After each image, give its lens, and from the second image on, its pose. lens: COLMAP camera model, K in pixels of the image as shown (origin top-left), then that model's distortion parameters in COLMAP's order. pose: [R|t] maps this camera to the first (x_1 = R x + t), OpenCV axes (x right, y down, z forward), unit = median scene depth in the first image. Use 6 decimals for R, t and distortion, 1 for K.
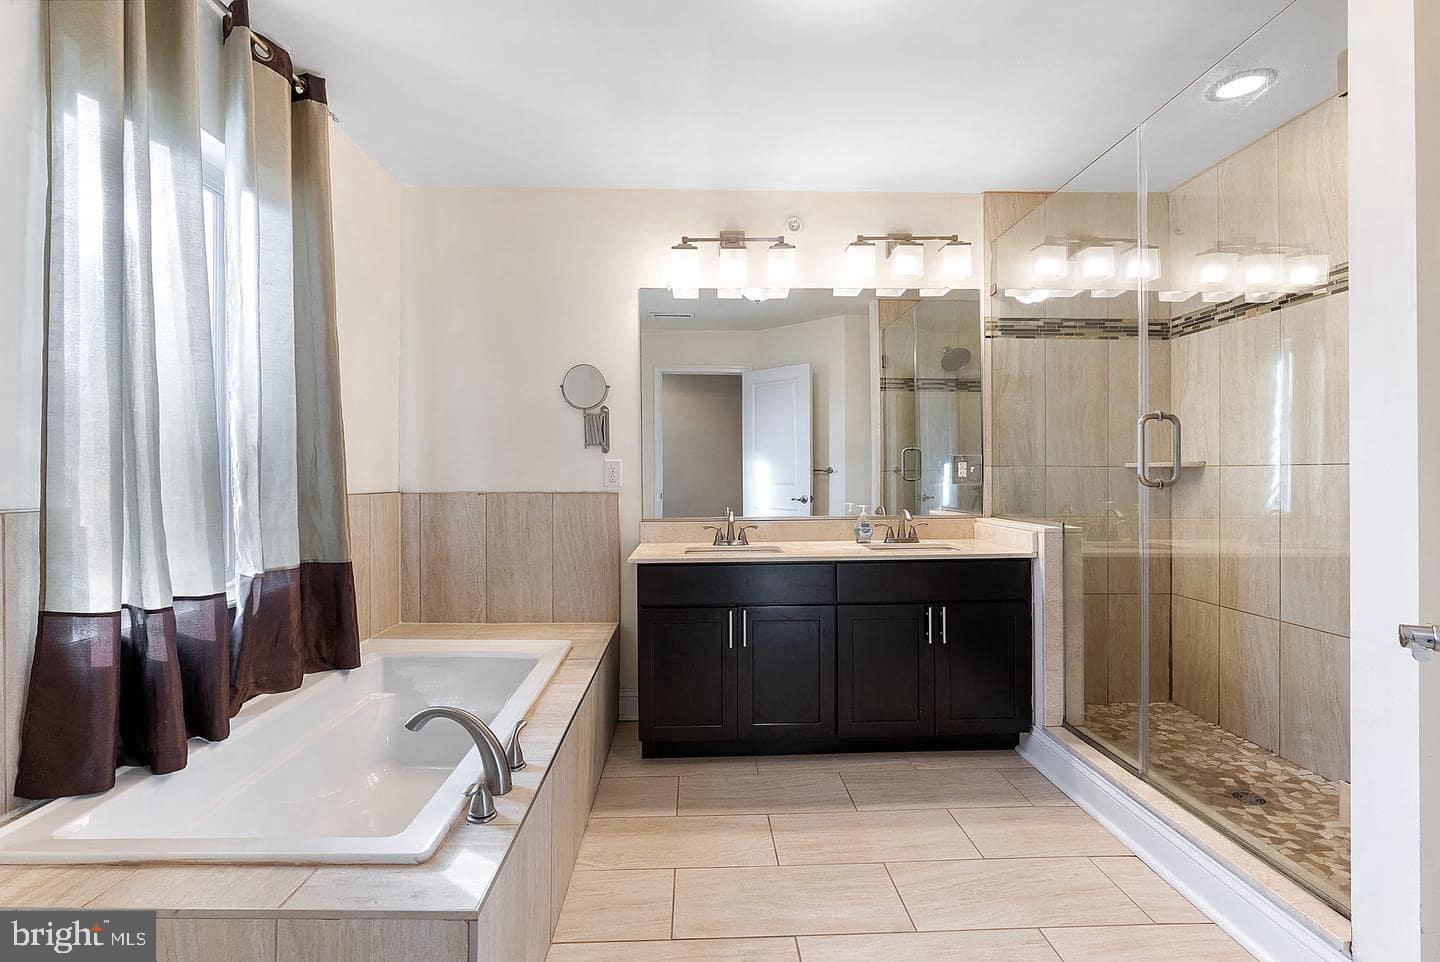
lens RADIAL K [[693.3, 0, 720.0], [0, 693.3, 481.0], [0, 0, 1]] dist [-0.000696, 0.000799]
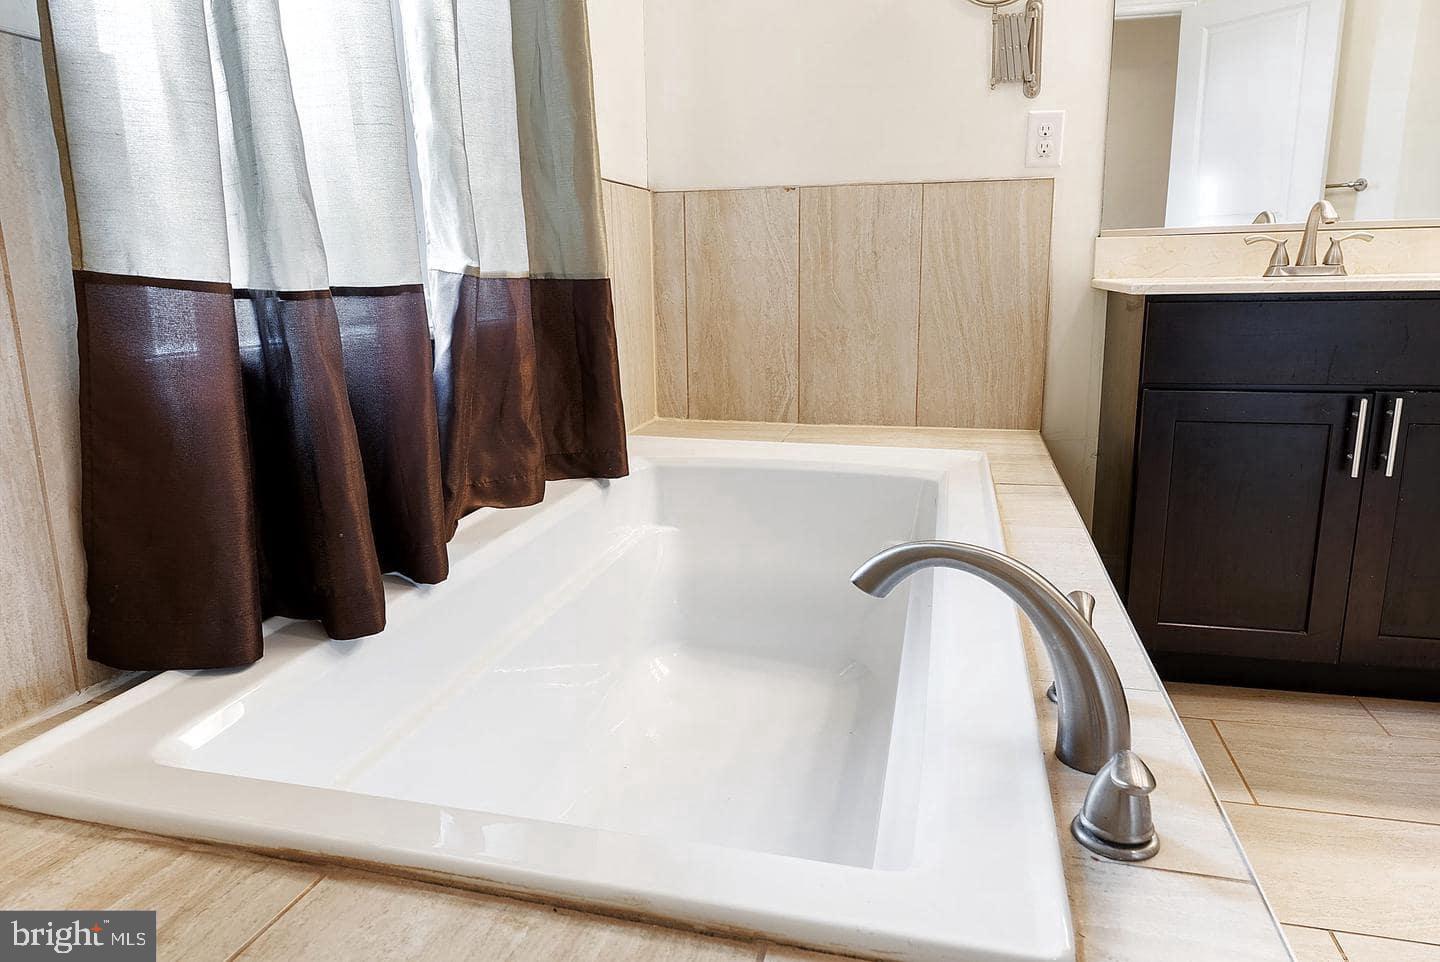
lens RADIAL K [[957.8, 0, 720.0], [0, 957.8, 481.0], [0, 0, 1]] dist [0.004262, 0.001447]
pose [[0.963018, 0.047471, -0.265221, -0.254820], [0.008425, 0.978570, 0.205743, 0.120211], [0.269304, -0.200369, 0.941981, 0.310256]]
